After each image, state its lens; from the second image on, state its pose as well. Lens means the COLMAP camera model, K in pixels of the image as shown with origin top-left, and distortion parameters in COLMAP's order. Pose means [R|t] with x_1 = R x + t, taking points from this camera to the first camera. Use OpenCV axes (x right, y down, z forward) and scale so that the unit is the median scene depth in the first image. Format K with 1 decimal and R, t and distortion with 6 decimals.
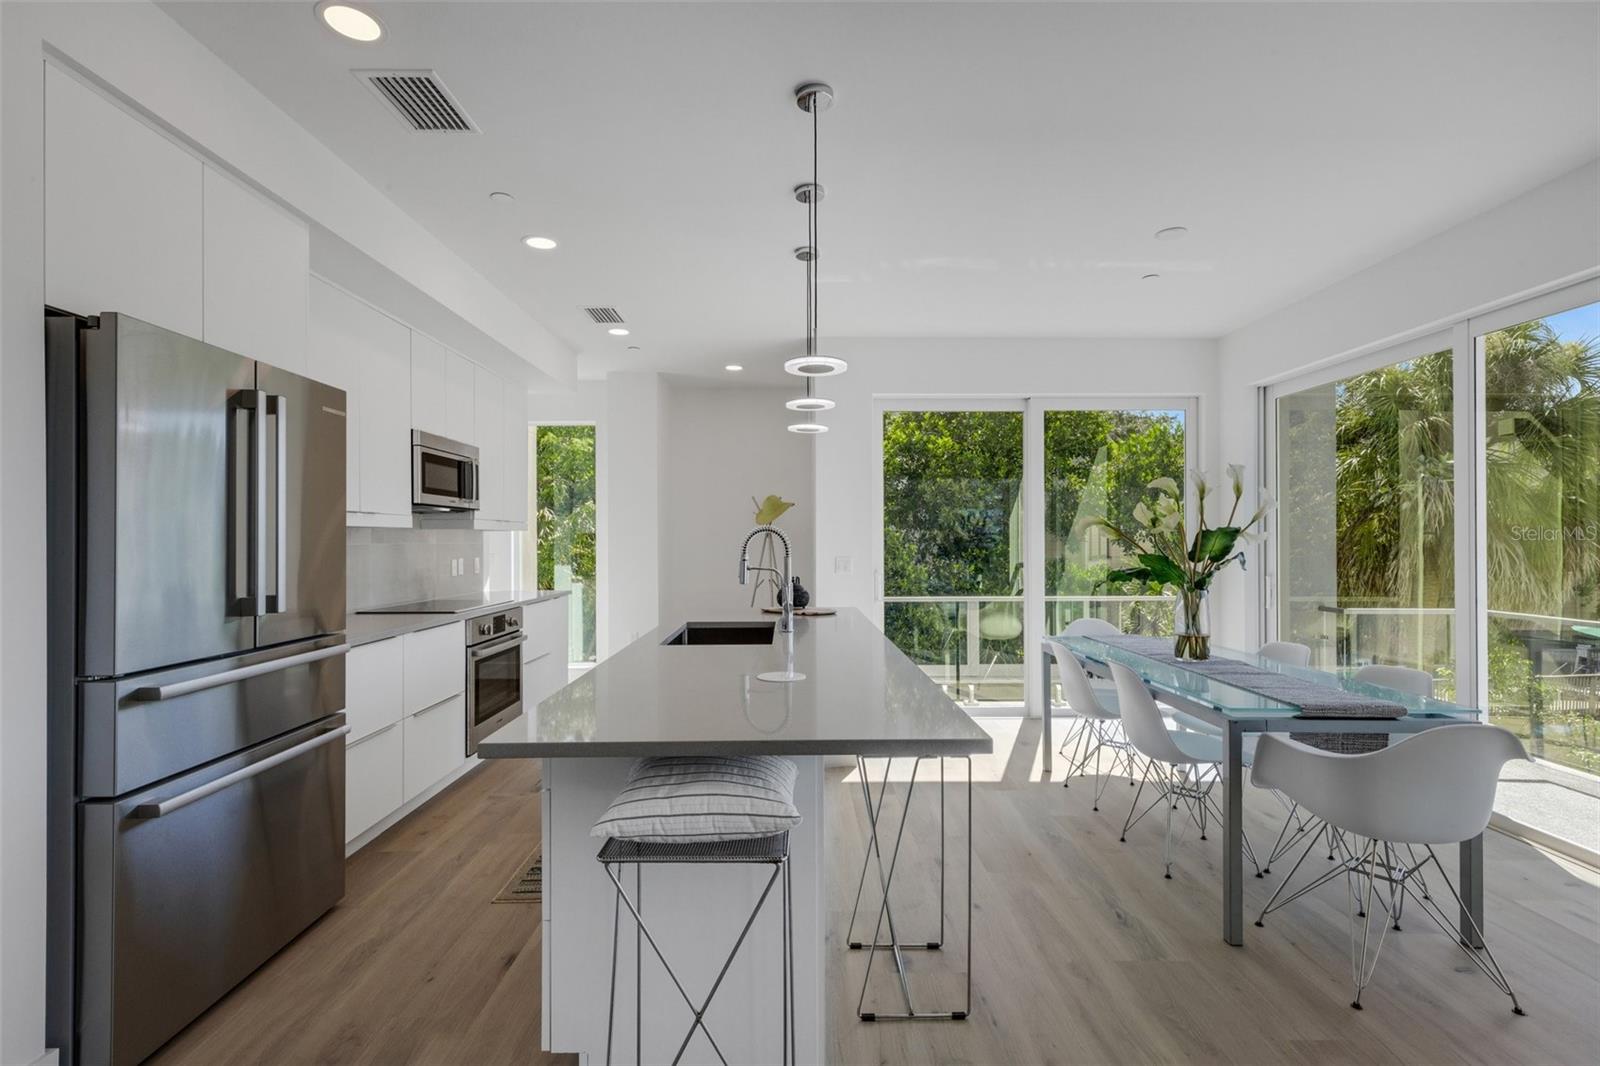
lens RADIAL K [[733.1, 0, 804.7], [0, 733.1, 536.7], [0, 0, 1]] dist [0.007877, -0.000865]
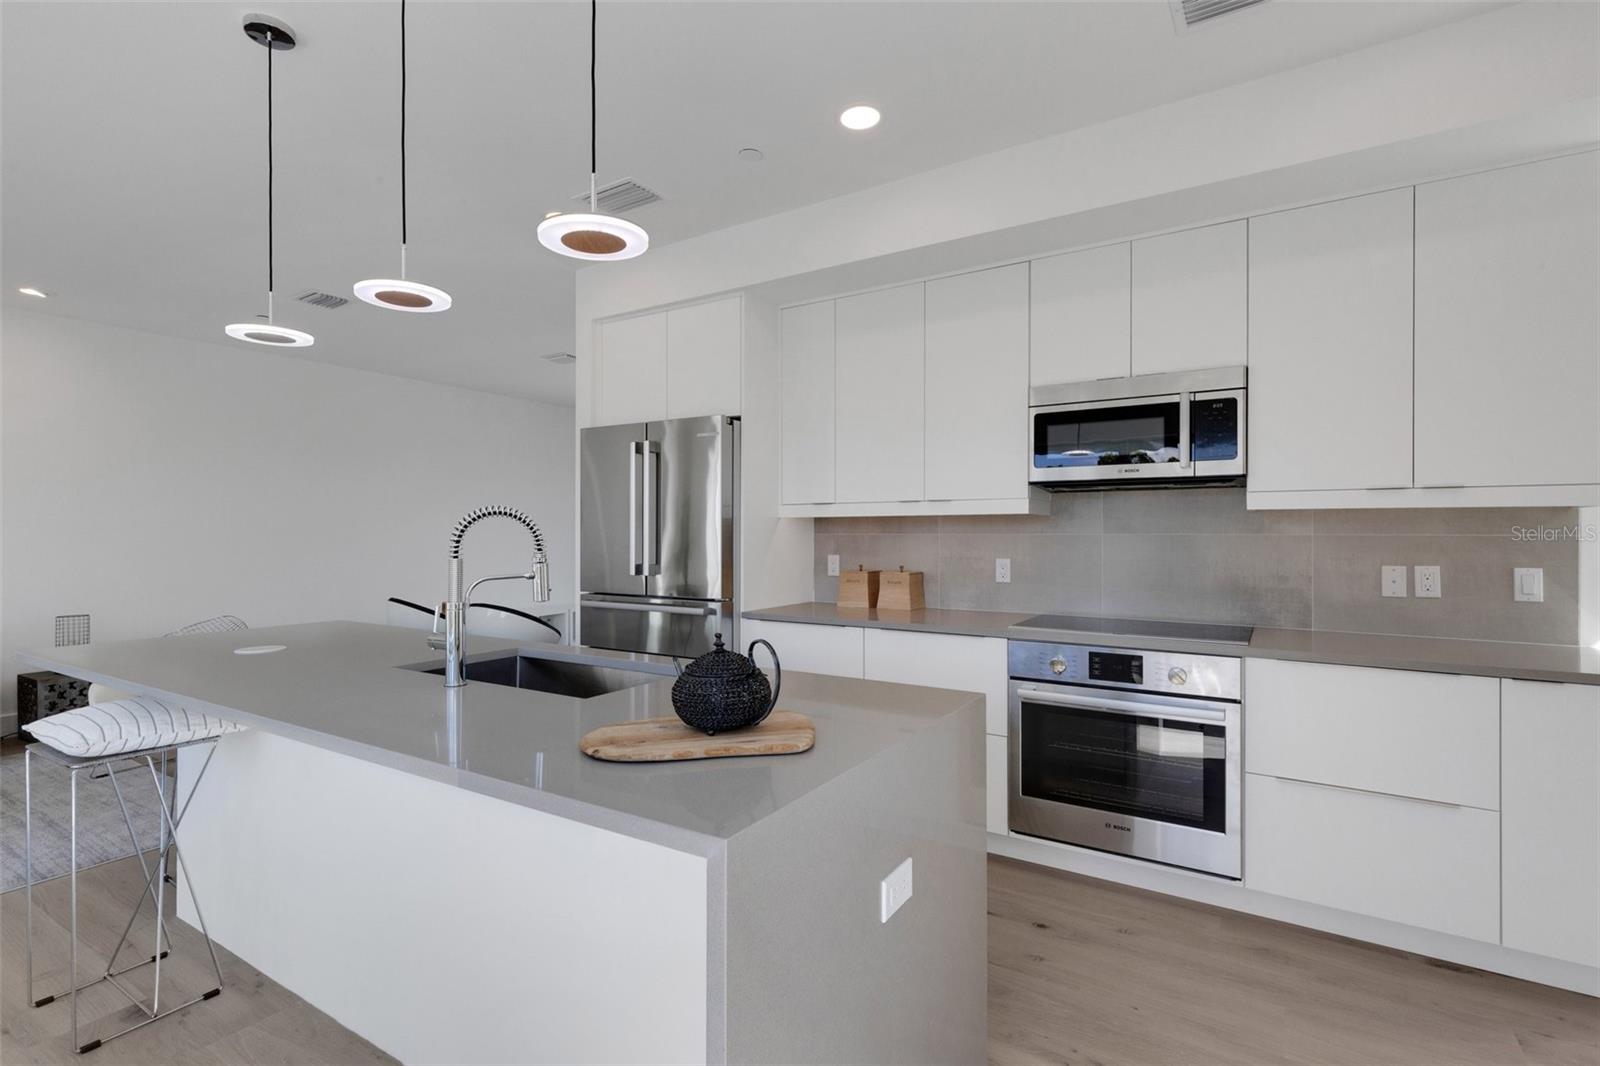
lens RADIAL K [[733.1, 0, 797.9], [0, 733.1, 532.9], [0, 0, 1]] dist [0.007877, -0.000865]
pose [[-0.552824, 0.002512, -0.833294, 0.213542], [0.002894, 0.999995, 0.001095, 0.005934], [0.833293, -0.001806, -0.552829, 1.024238]]
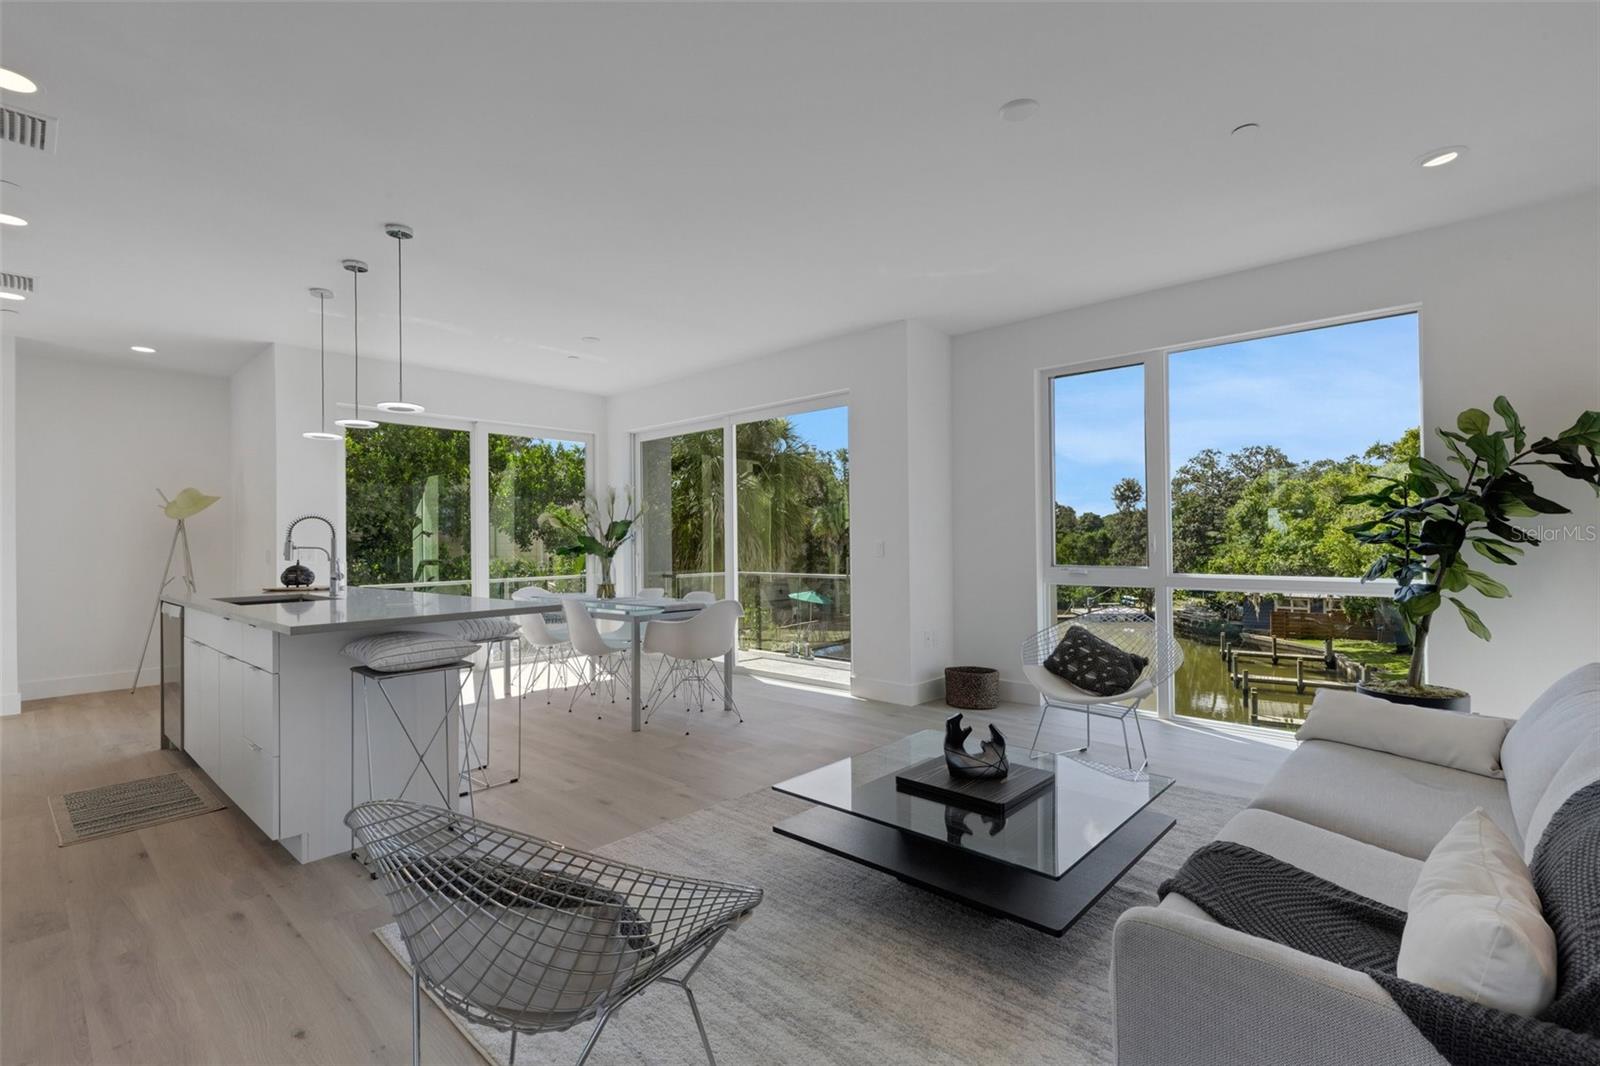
lens RADIAL K [[733.1, 0, 804.2], [0, 733.1, 530.8], [0, 0, 1]] dist [0.007877, -0.000865]
pose [[0.684685, 0.003938, 0.728829, -0.264788], [0.007623, 0.999892, -0.012564, 0.024498], [-0.728799, 0.014159, 0.684581, -0.329765]]
